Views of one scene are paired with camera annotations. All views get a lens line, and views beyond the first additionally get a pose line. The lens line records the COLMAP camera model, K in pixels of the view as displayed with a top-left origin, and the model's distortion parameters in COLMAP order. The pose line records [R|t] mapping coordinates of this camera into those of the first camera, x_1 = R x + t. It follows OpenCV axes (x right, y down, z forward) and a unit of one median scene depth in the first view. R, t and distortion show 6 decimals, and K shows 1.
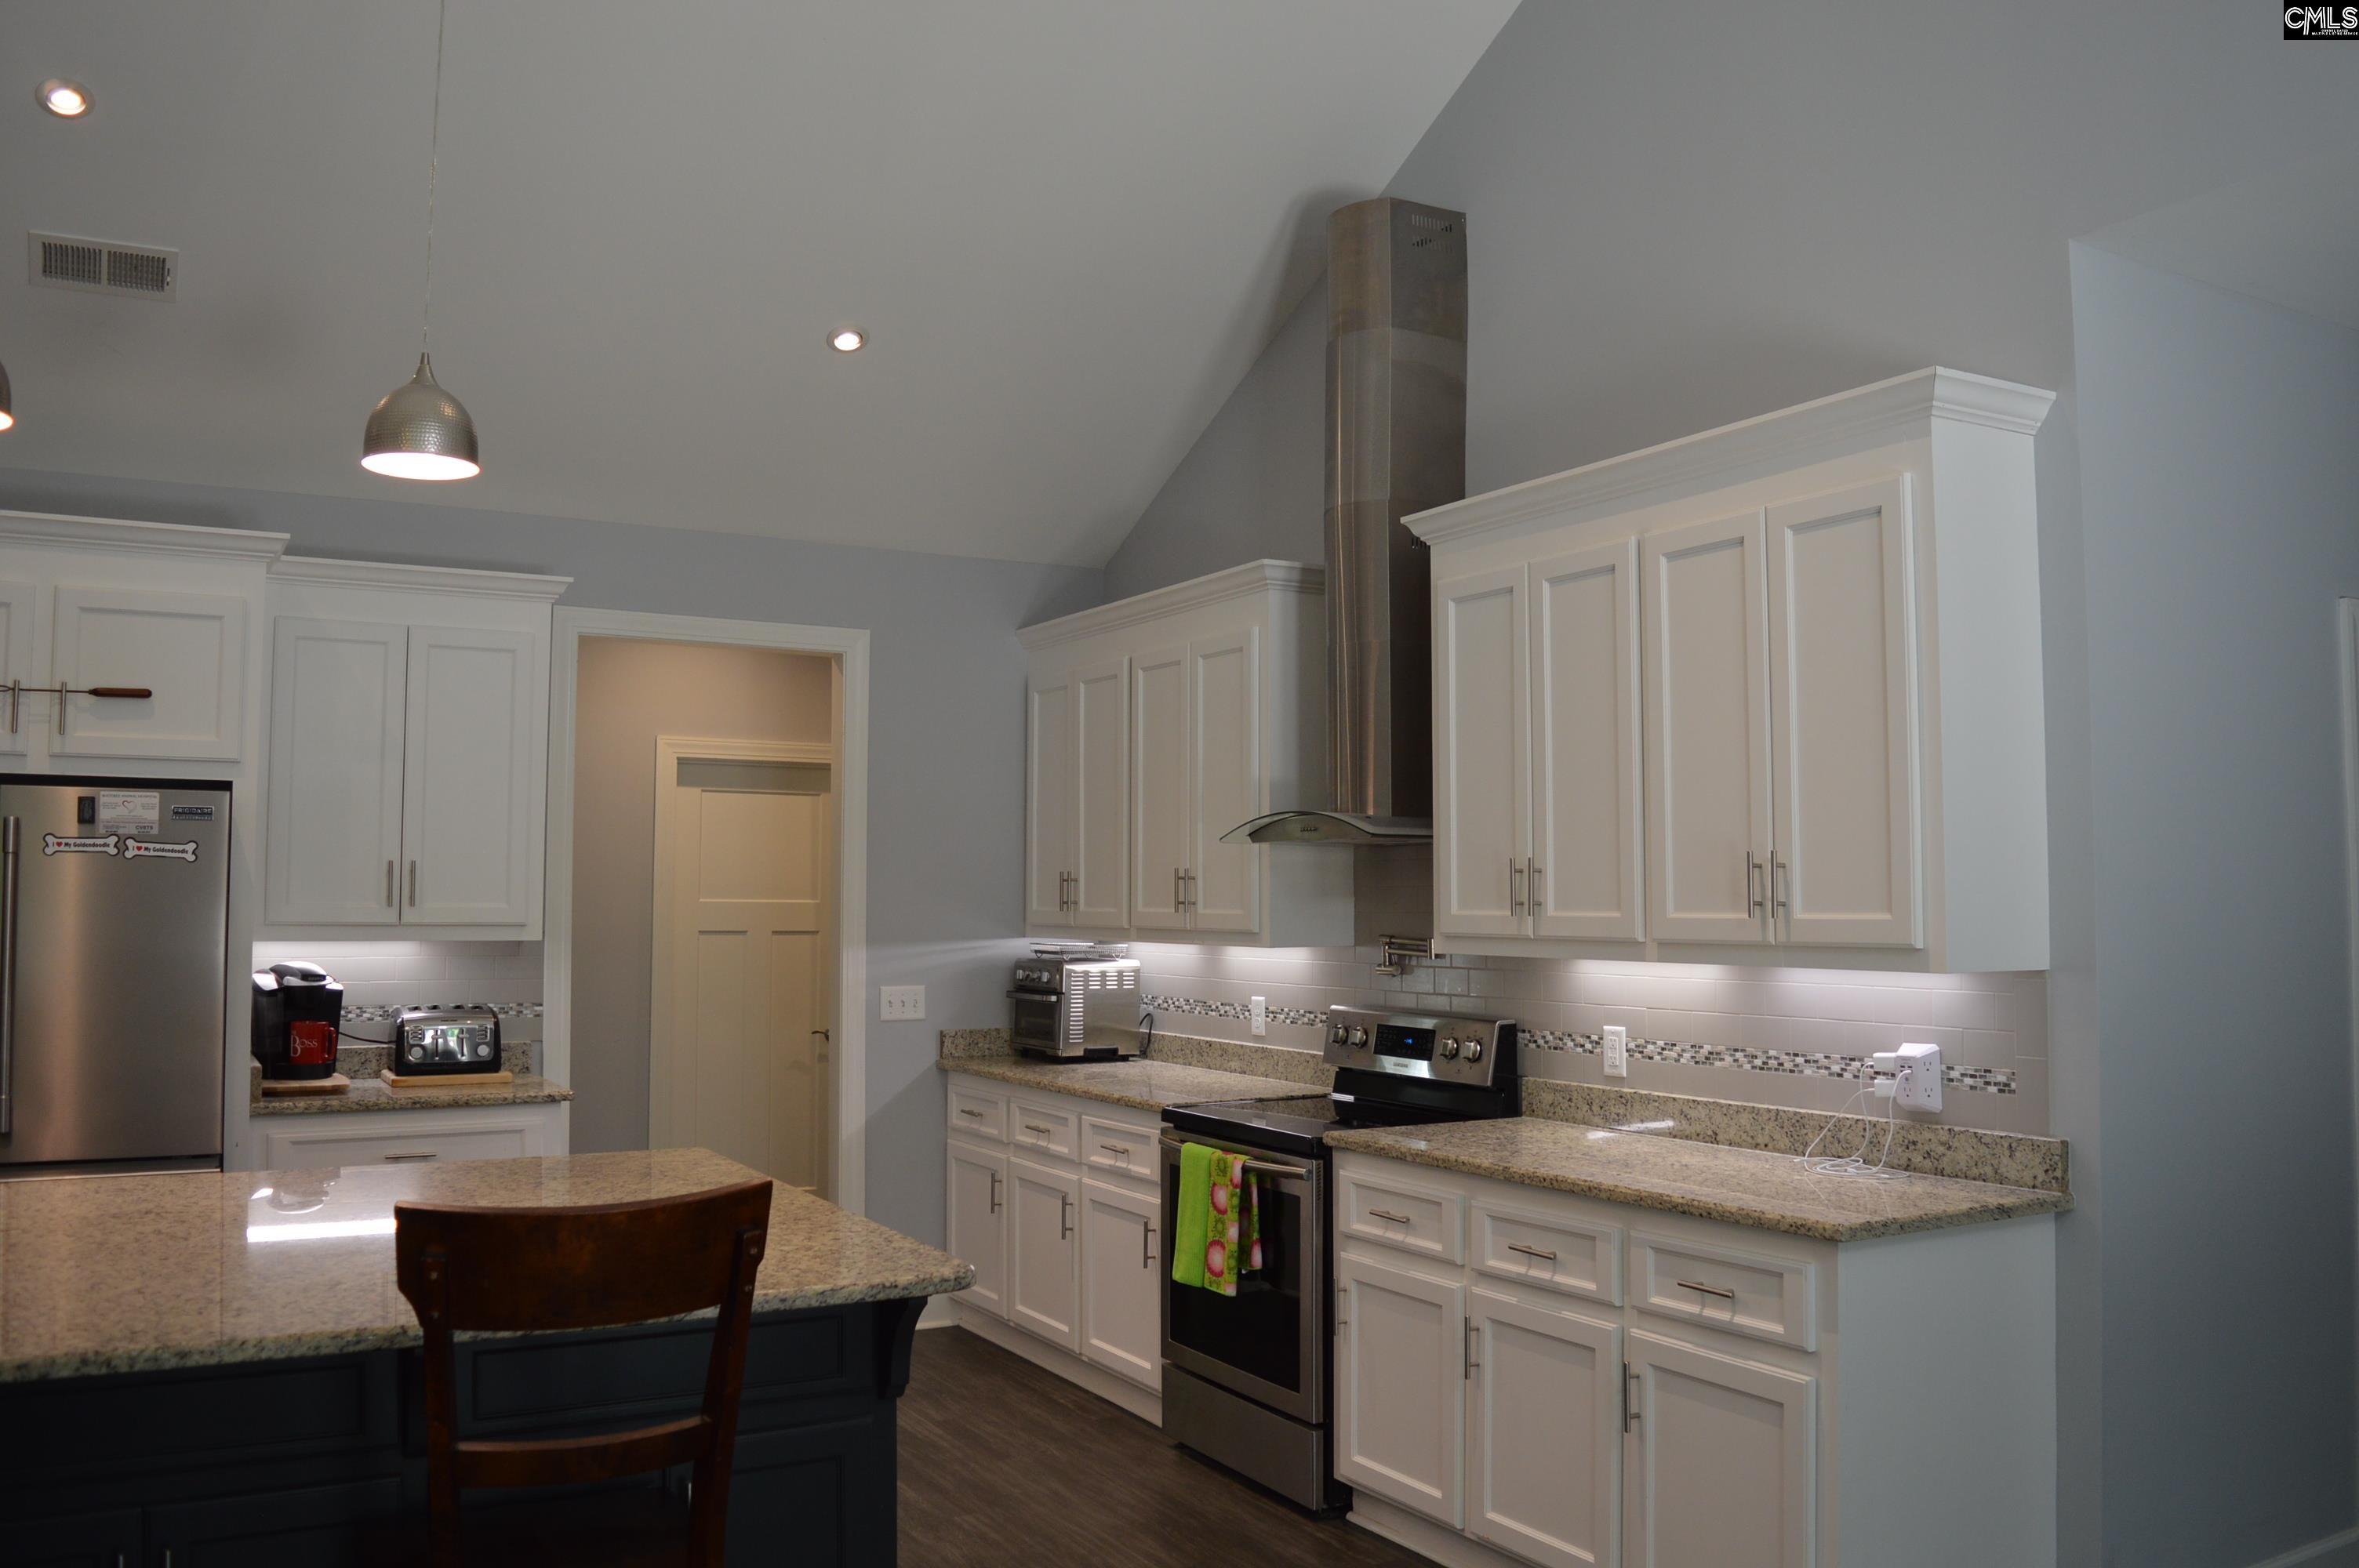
lens RADIAL K [[1856.4, 0, 1184.2], [0, 1856.4, 778.1], [0, 0, 1]] dist [-0.089055, 0.014609]
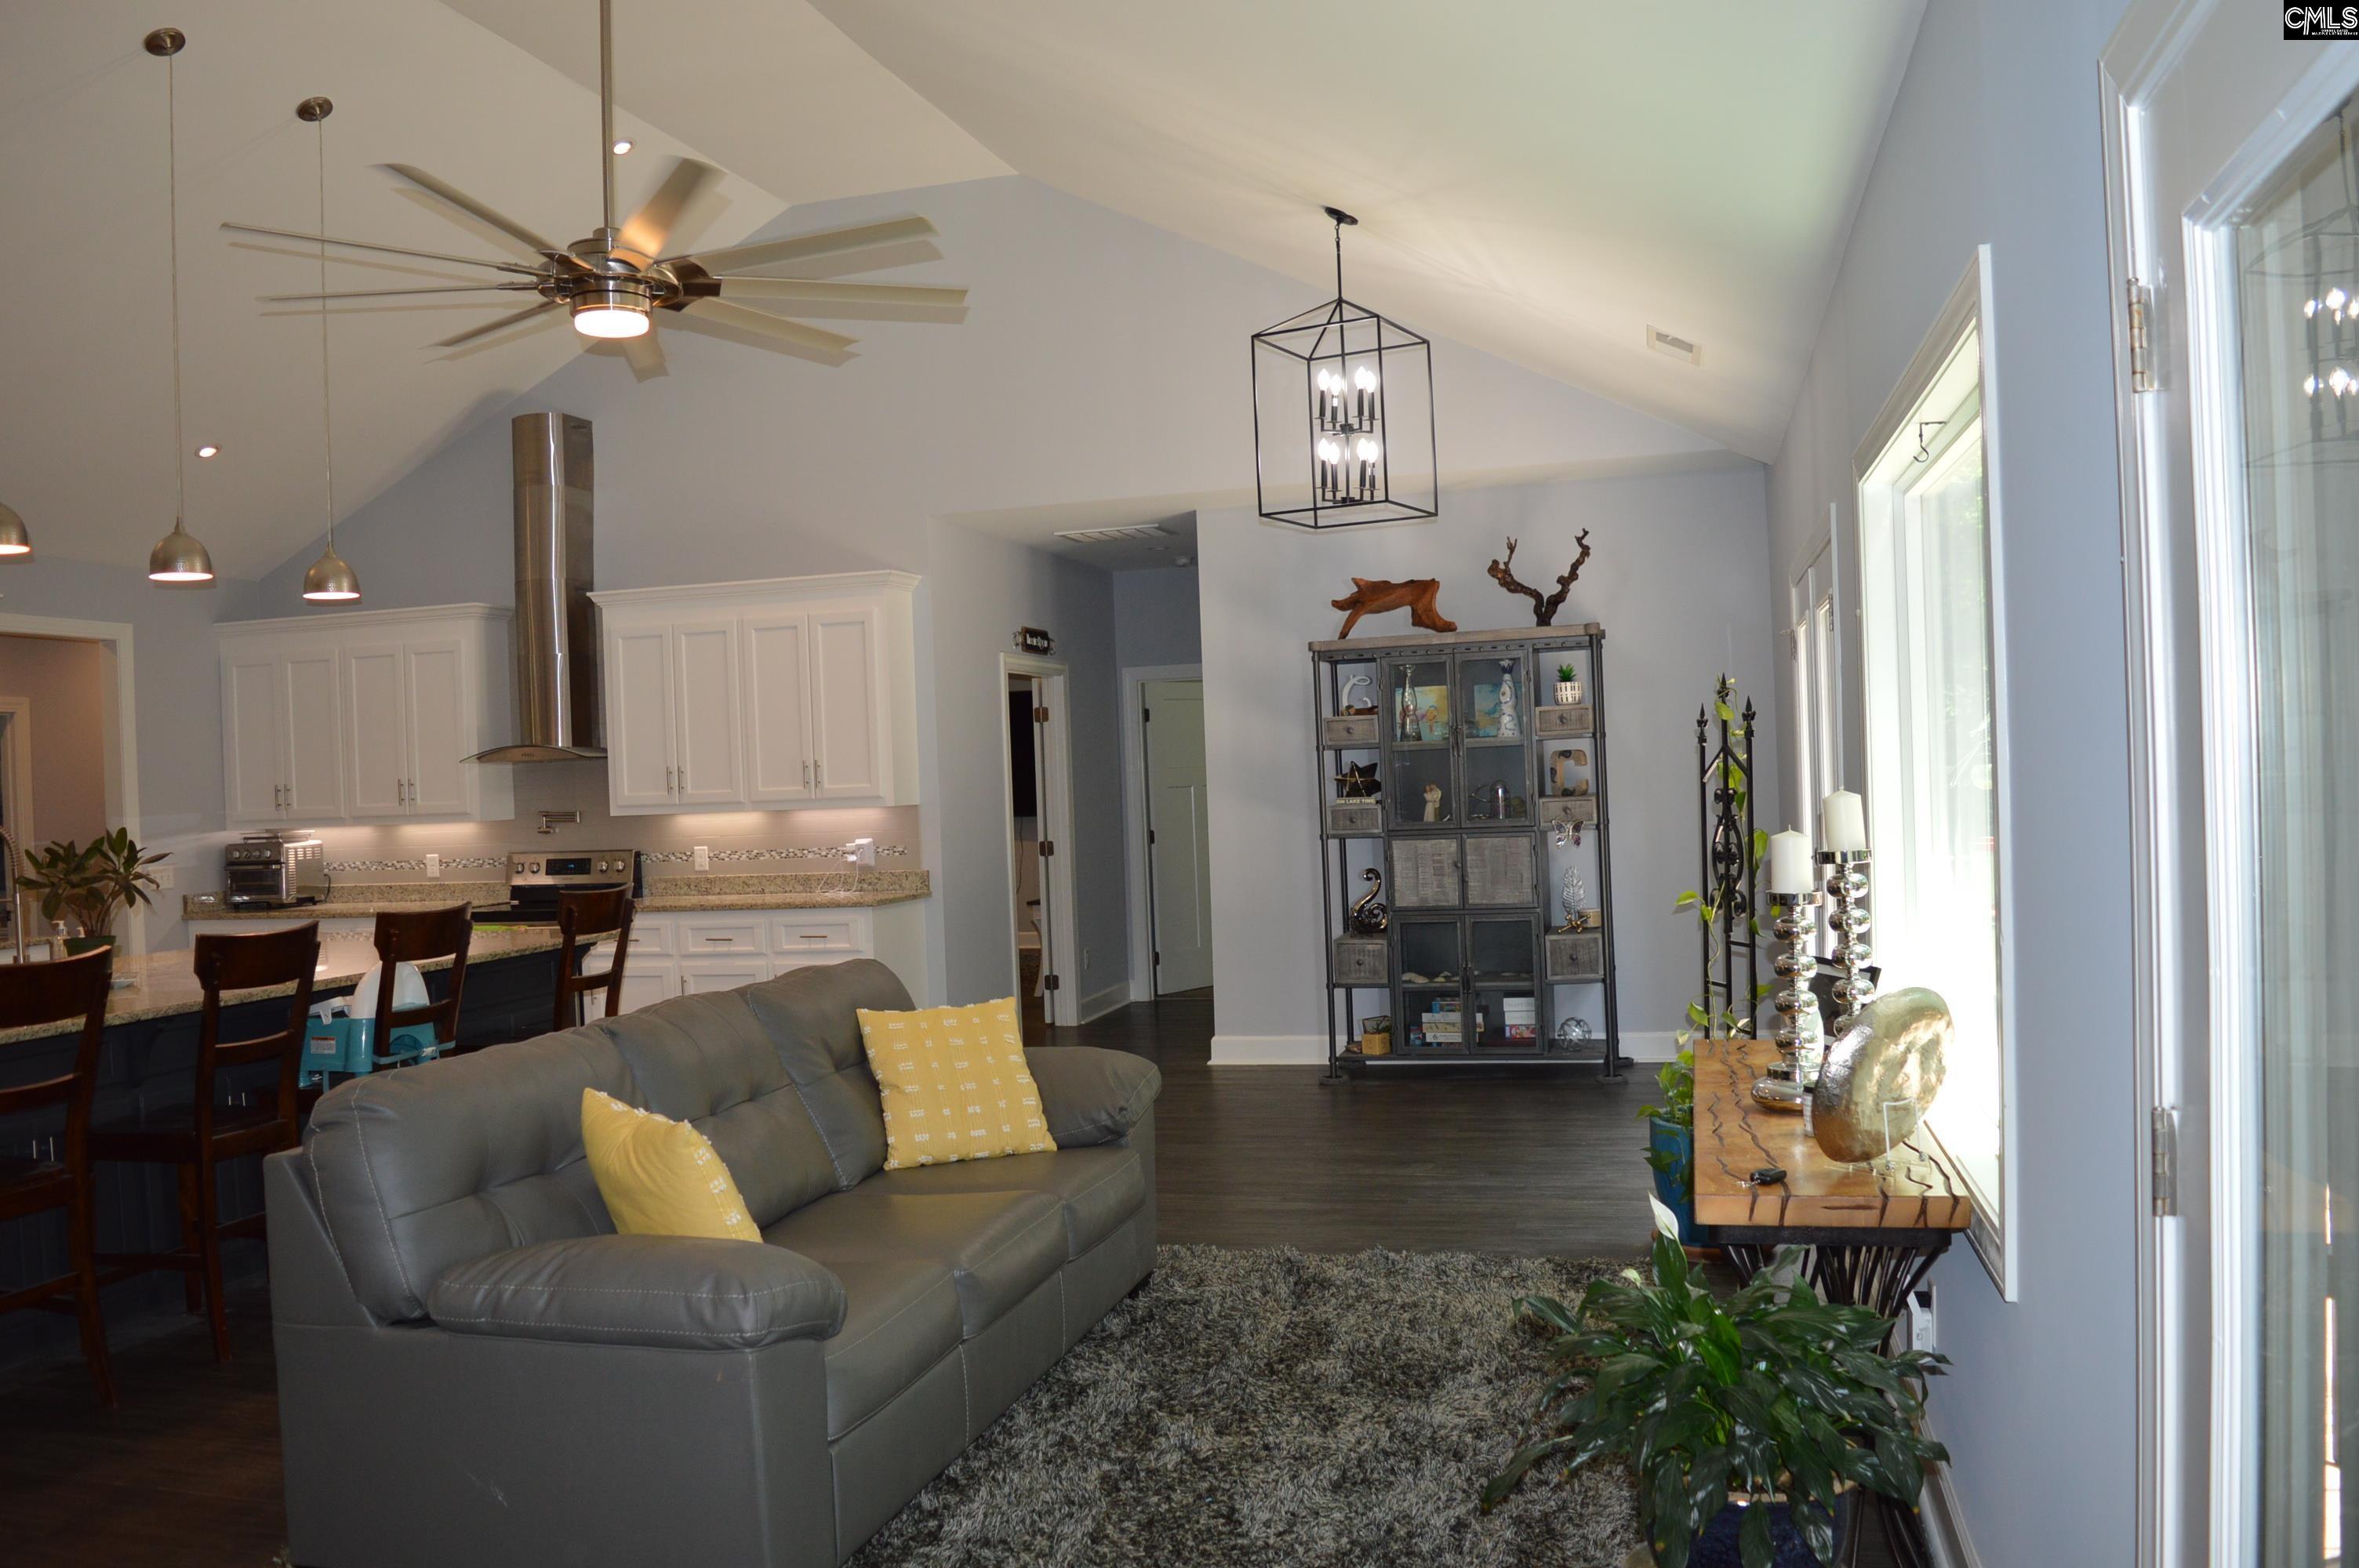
lens RADIAL K [[1947.7, 0, 1179.5], [0, 1947.7, 784.0], [0, 0, 1]] dist [0.342987, 0.003196]
pose [[0.734332, -0.043375, 0.677403, -0.877625], [0.000254, 0.997974, 0.063626, -0.076166], [-0.678790, -0.046551, 0.732855, -0.987533]]
